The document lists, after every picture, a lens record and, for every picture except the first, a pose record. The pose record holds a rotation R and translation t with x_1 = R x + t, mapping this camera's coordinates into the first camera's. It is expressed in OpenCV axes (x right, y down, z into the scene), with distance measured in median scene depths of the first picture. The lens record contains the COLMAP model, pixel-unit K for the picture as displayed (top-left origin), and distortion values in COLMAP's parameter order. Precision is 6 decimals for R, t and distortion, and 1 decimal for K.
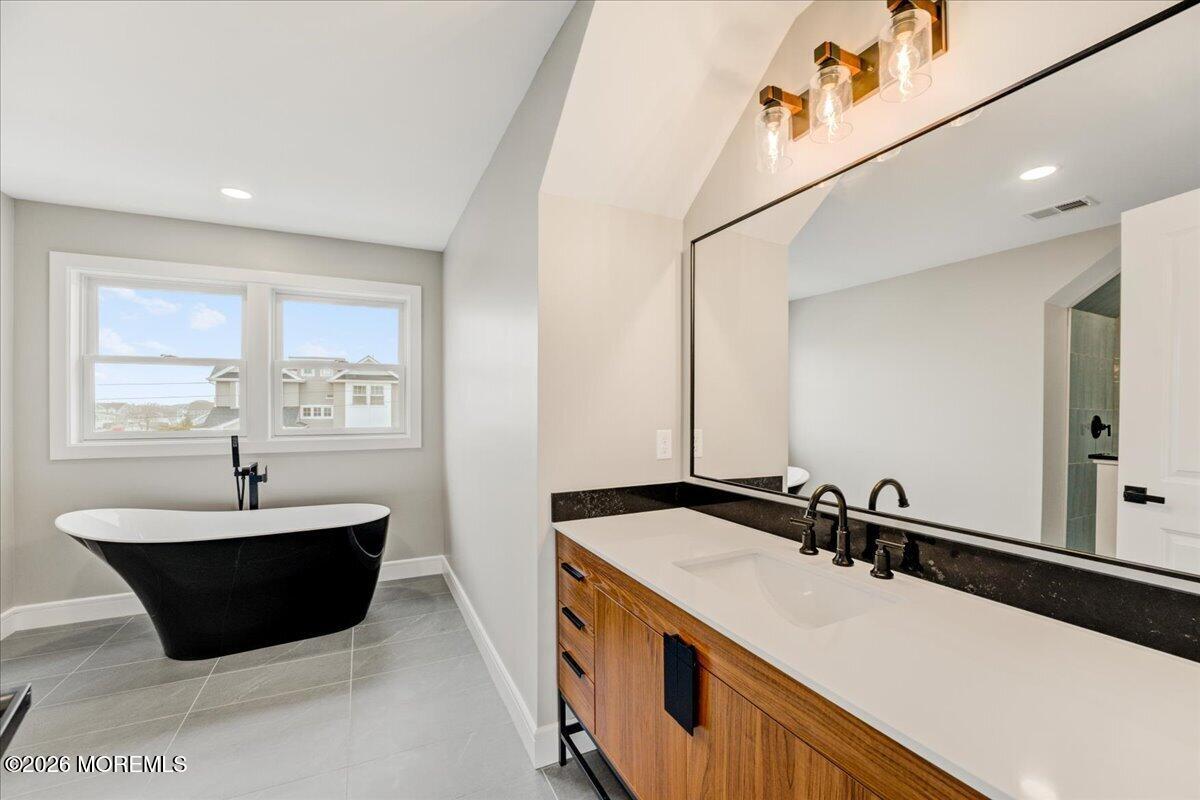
lens RADIAL K [[486.6, 0, 600.0], [0, 486.6, 400.0], [0, 0, 1]] dist [-0.041364, 0.000022]
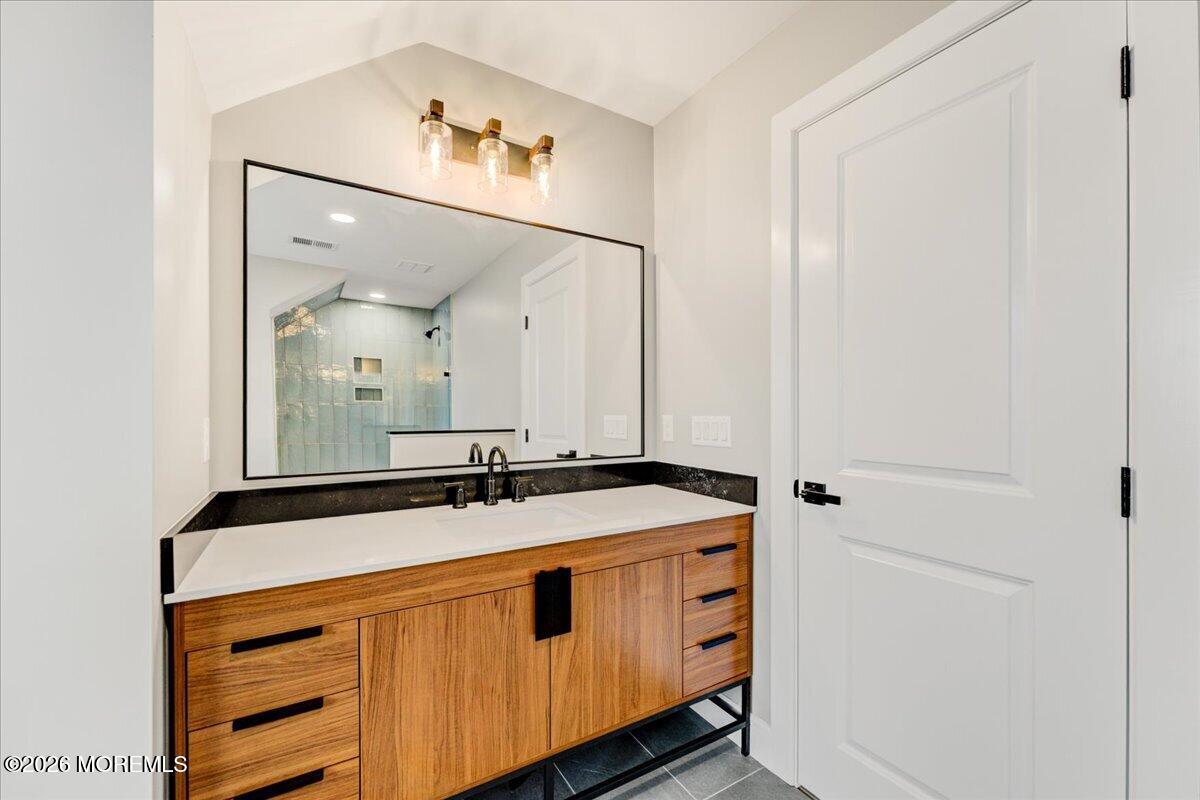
lens RADIAL K [[484.4, 0, 596.2], [0, 484.4, 407.4], [0, 0, 1]] dist [0.000858, 0.000018]
pose [[-0.086698, 0.003916, 0.996227, -1.035004], [-0.014750, 0.999878, -0.005214, 0.074581], [-0.996125, -0.015147, -0.086630, 0.935758]]
